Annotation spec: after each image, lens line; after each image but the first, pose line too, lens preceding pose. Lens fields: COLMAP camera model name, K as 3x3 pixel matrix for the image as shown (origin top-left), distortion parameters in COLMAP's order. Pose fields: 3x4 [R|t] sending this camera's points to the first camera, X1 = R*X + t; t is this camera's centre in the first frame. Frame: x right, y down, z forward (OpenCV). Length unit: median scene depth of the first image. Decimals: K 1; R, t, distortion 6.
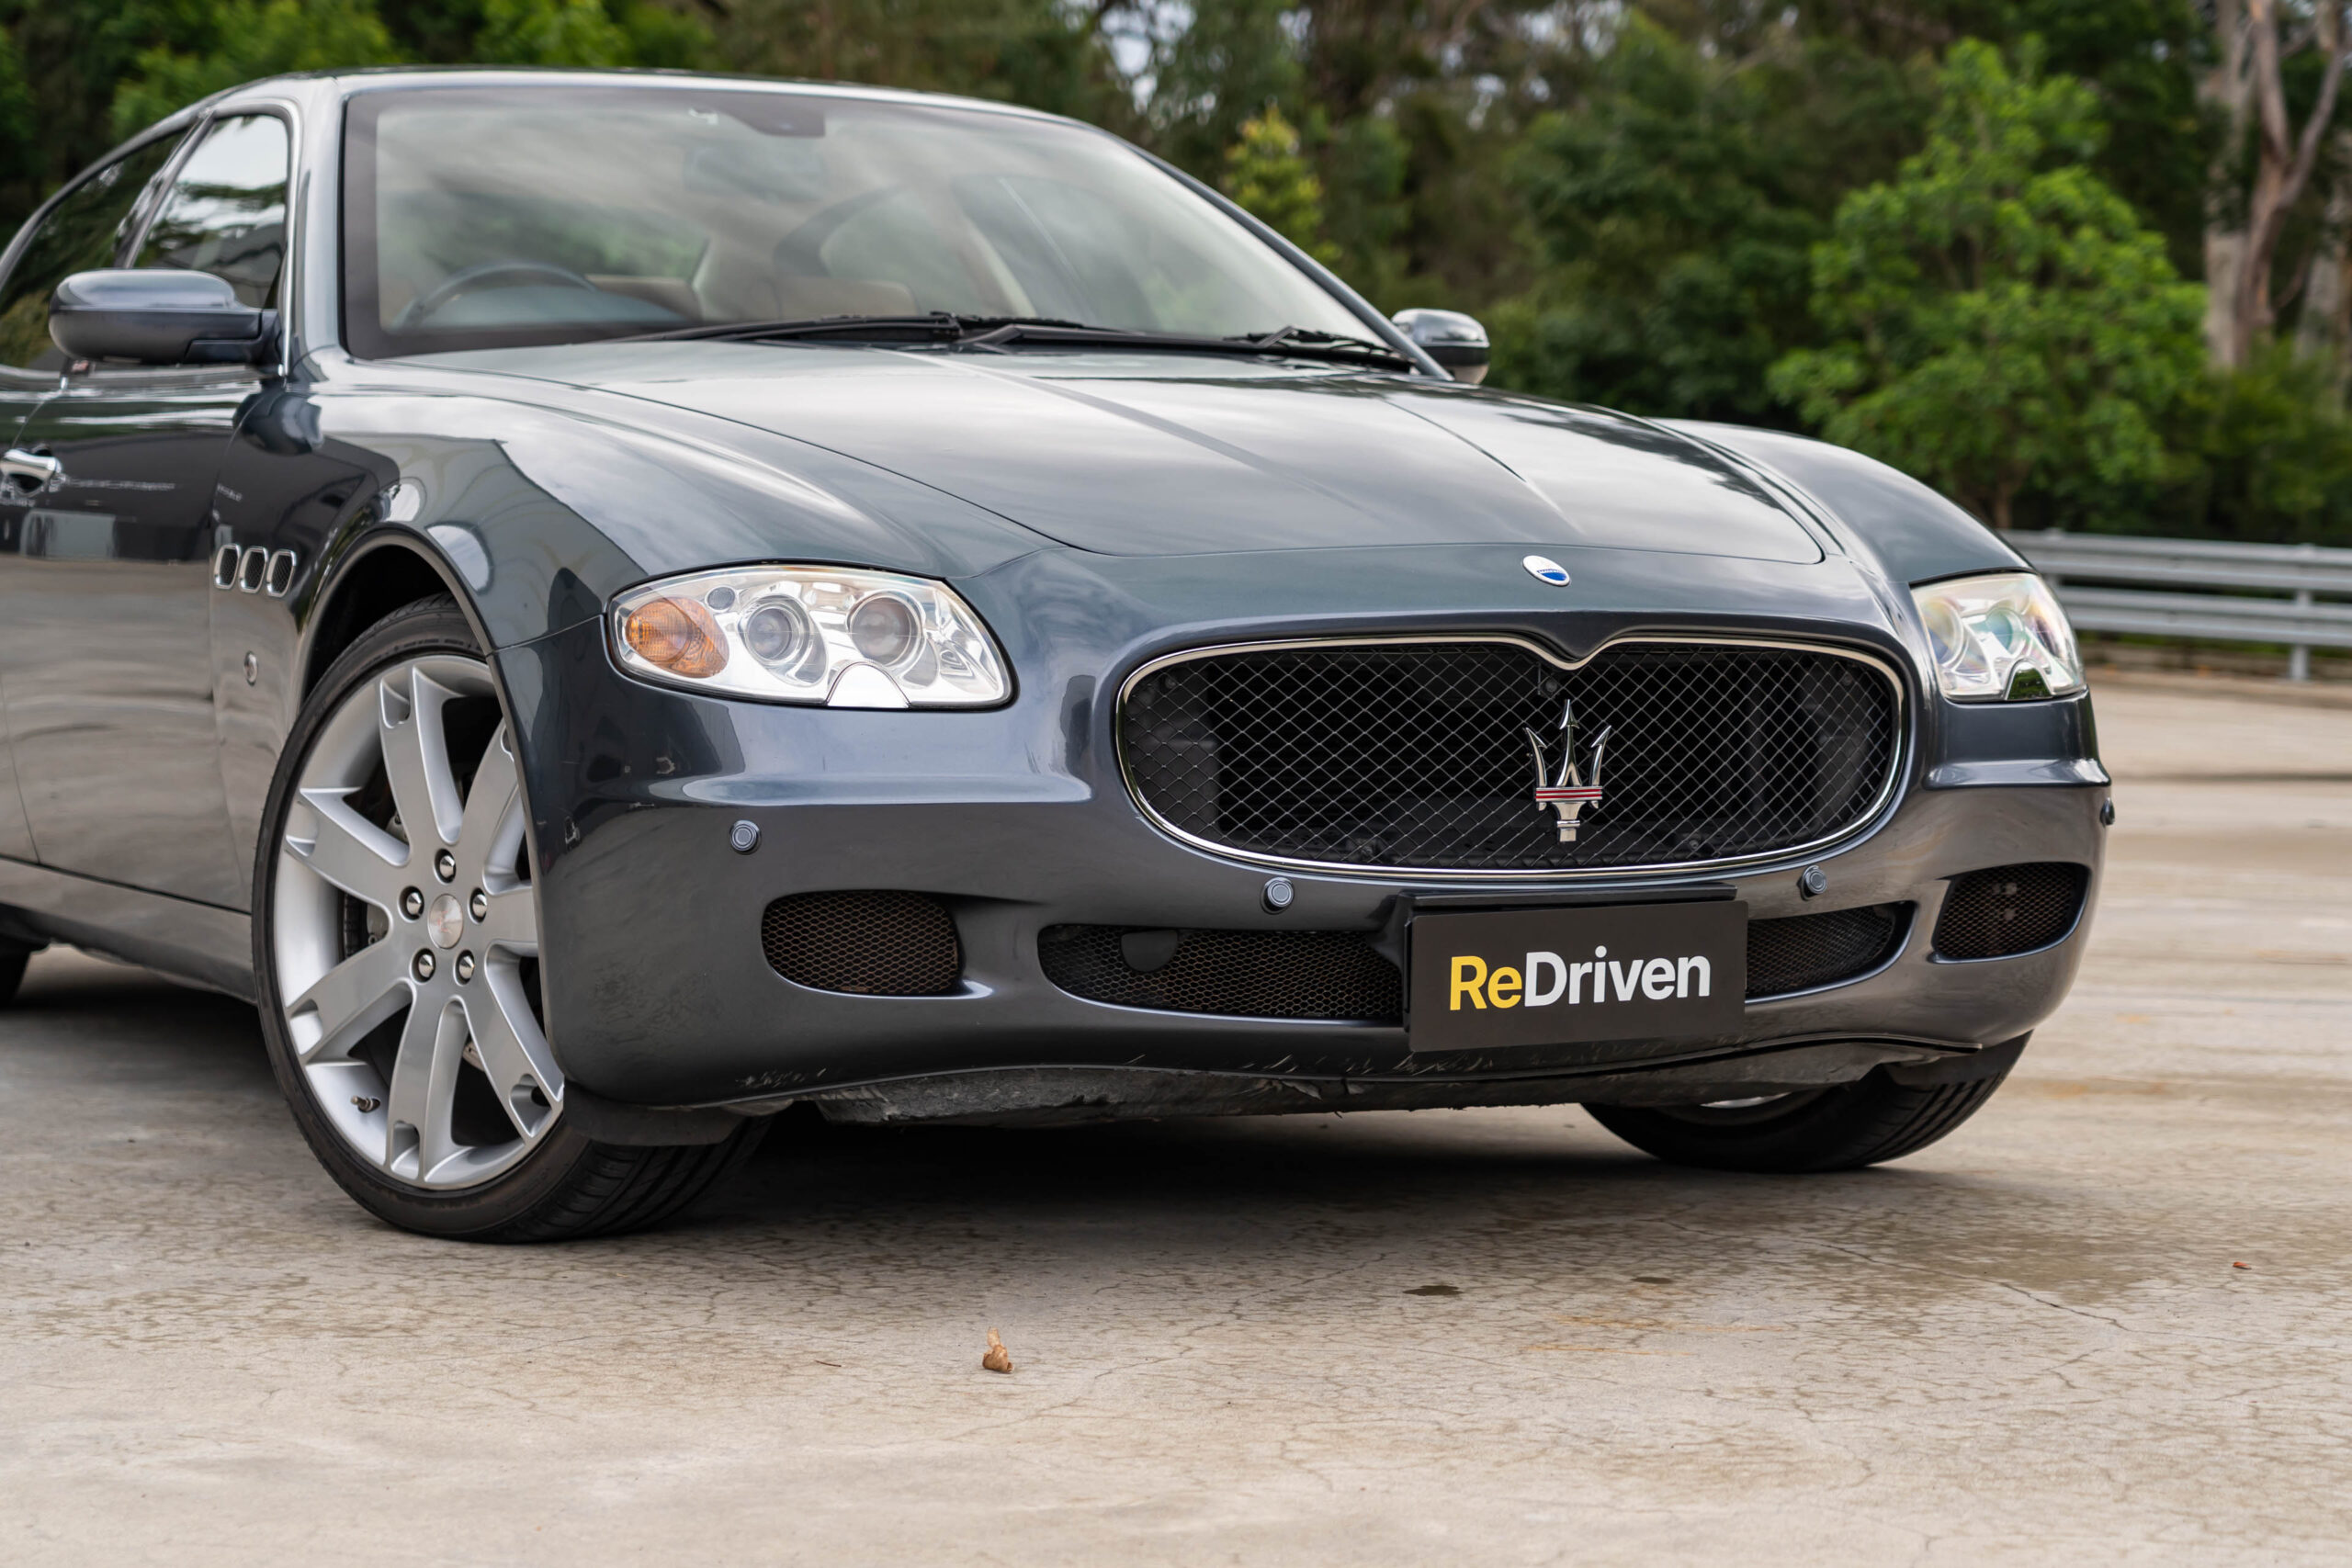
lens RADIAL K [[4498.2, 0, 1176.0], [0, 4498.2, 784.0], [0, 0, 1]] dist [0.030208, 0.074366]
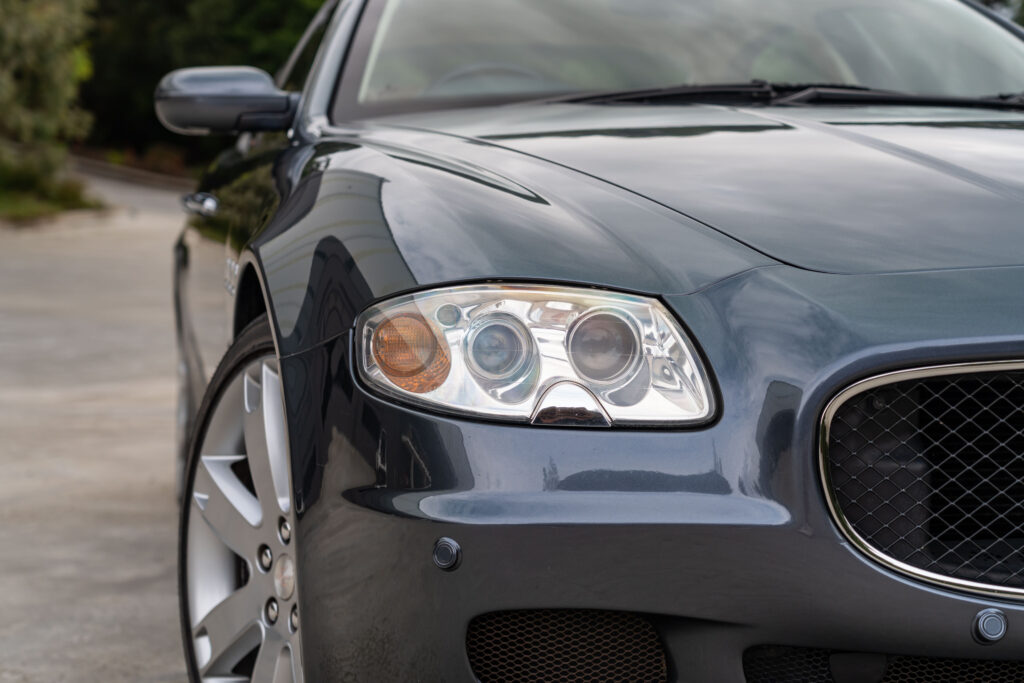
lens RADIAL K [[1958.6, 0, 512.0], [0, 1958.6, 341.5], [0, 0, 1]] dist [0.030208, 0.074366]
pose [[0.970166, 0.004865, -0.242393, 0.024669], [-0.005354, 0.999985, -0.001358, -0.034696], [0.242382, 0.002615, 0.970177, 0.558278]]
